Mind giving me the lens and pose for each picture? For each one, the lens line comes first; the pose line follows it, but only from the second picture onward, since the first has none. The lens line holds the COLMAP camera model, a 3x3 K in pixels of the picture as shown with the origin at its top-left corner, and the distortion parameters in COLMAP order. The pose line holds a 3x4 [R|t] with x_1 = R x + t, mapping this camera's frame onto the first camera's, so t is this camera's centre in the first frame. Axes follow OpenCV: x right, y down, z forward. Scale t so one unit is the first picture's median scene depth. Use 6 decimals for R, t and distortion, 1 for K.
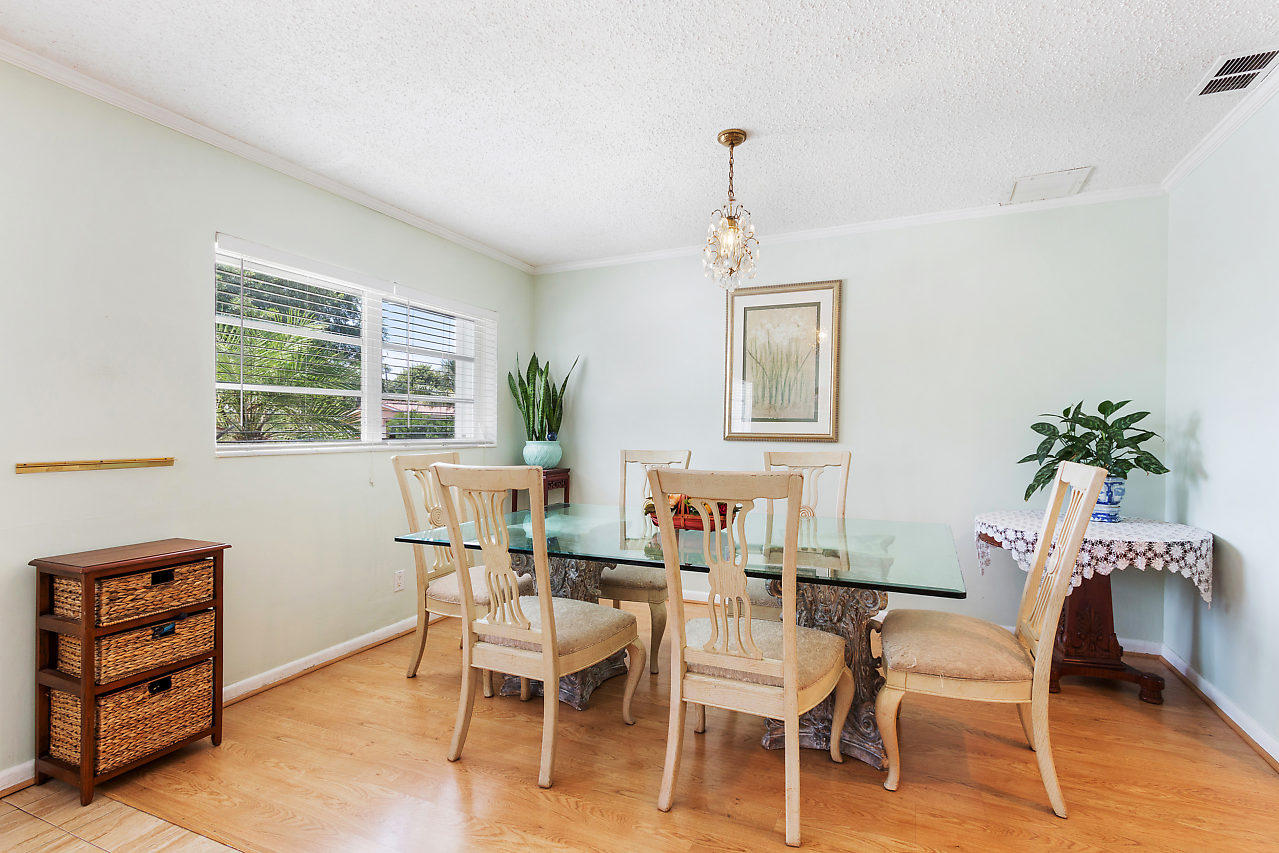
lens RADIAL K [[589.1, 0, 677.7], [0, 589.1, 438.9], [0, 0, 1]] dist [0.002269, -0.000435]
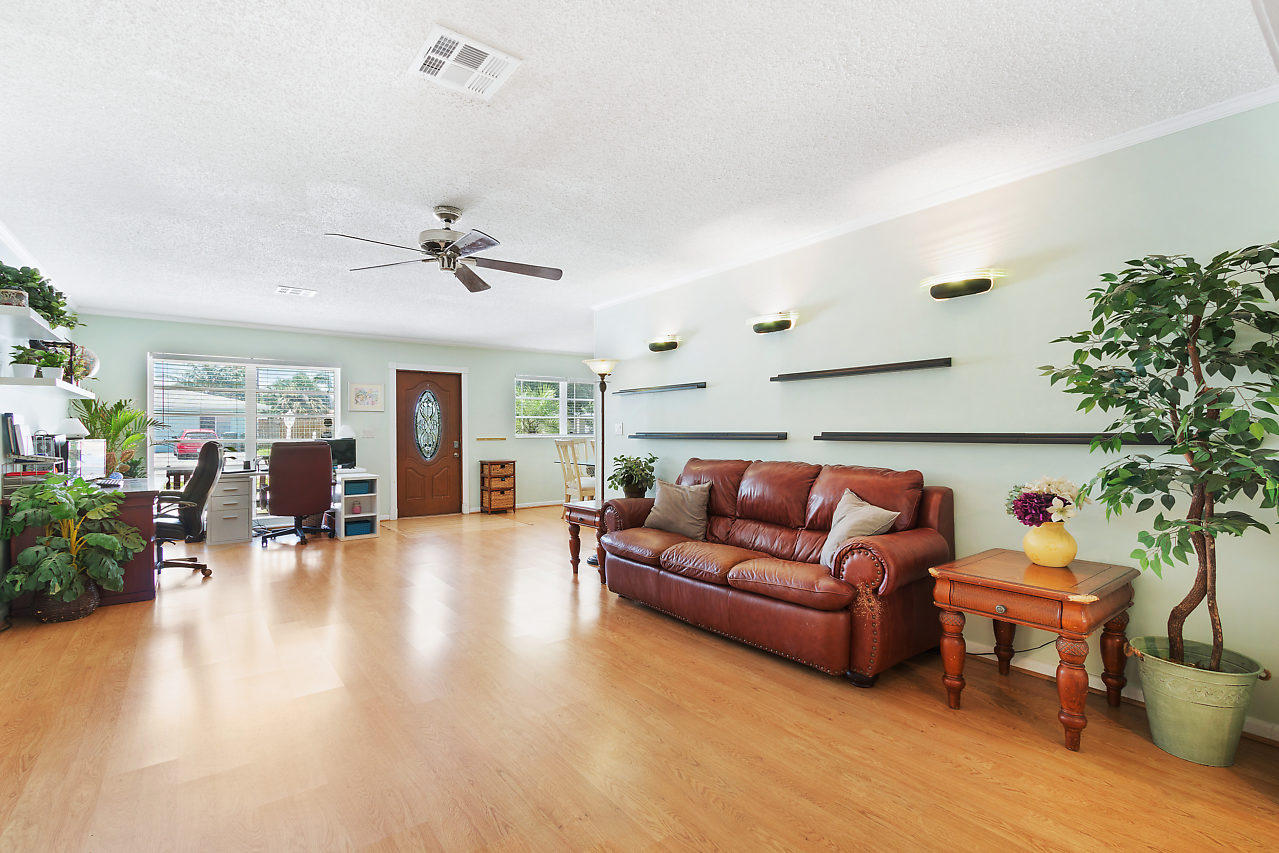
lens RADIAL K [[589.1, 0, 641.0], [0, 589.1, 425.4], [0, 0, 1]] dist [0.002269, -0.000435]
pose [[0.858629, -0.006476, -0.512556, 2.105288], [0.001102, 0.999941, -0.010789, -0.001997], [0.512596, 0.008699, 0.858586, -2.076283]]
